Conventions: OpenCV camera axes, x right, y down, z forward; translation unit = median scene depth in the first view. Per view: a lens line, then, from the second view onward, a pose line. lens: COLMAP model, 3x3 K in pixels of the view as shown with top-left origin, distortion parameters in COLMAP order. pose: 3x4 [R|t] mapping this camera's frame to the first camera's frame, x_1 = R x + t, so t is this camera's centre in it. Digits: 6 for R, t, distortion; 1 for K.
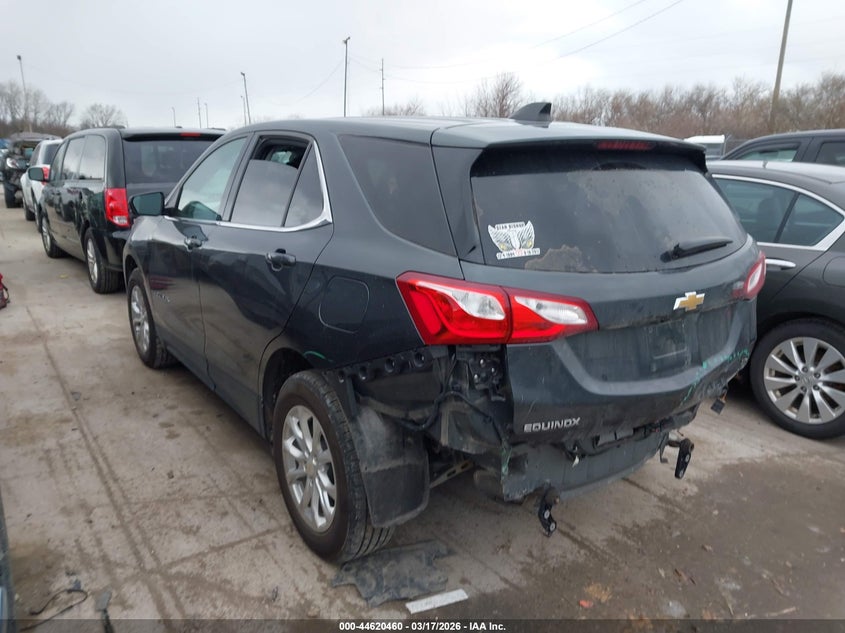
lens RADIAL K [[702.1, 0, 422.5], [0, 702.1, 316.5], [0, 0, 1]] dist [0.002178, -0.000158]
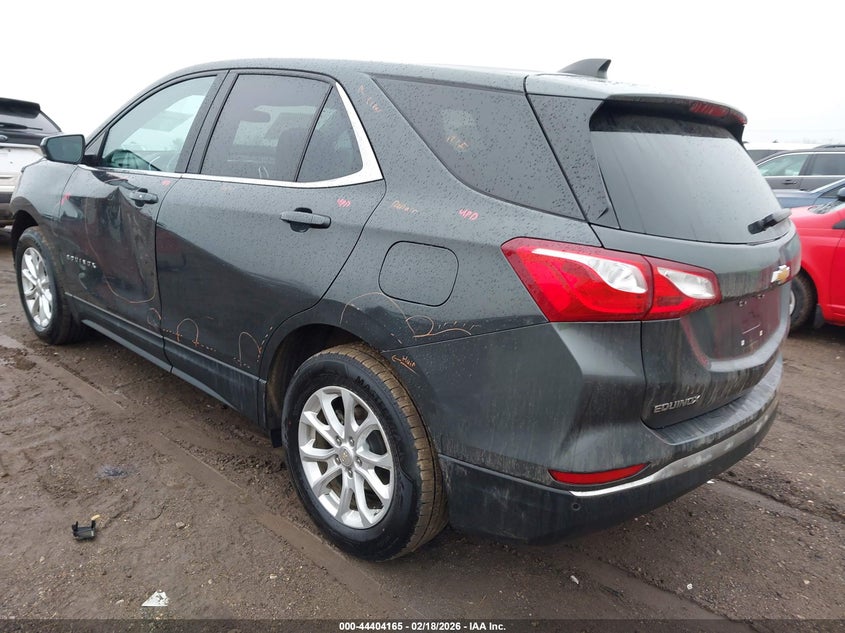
lens RADIAL K [[702.1, 0, 422.5], [0, 702.1, 316.5], [0, 0, 1]] dist [0.002178, -0.000158]
pose [[0.978446, -0.006087, 0.206411, -0.313752], [-0.004447, 0.998712, 0.050533, -0.007745], [-0.206453, -0.050362, 0.977160, 0.156969]]
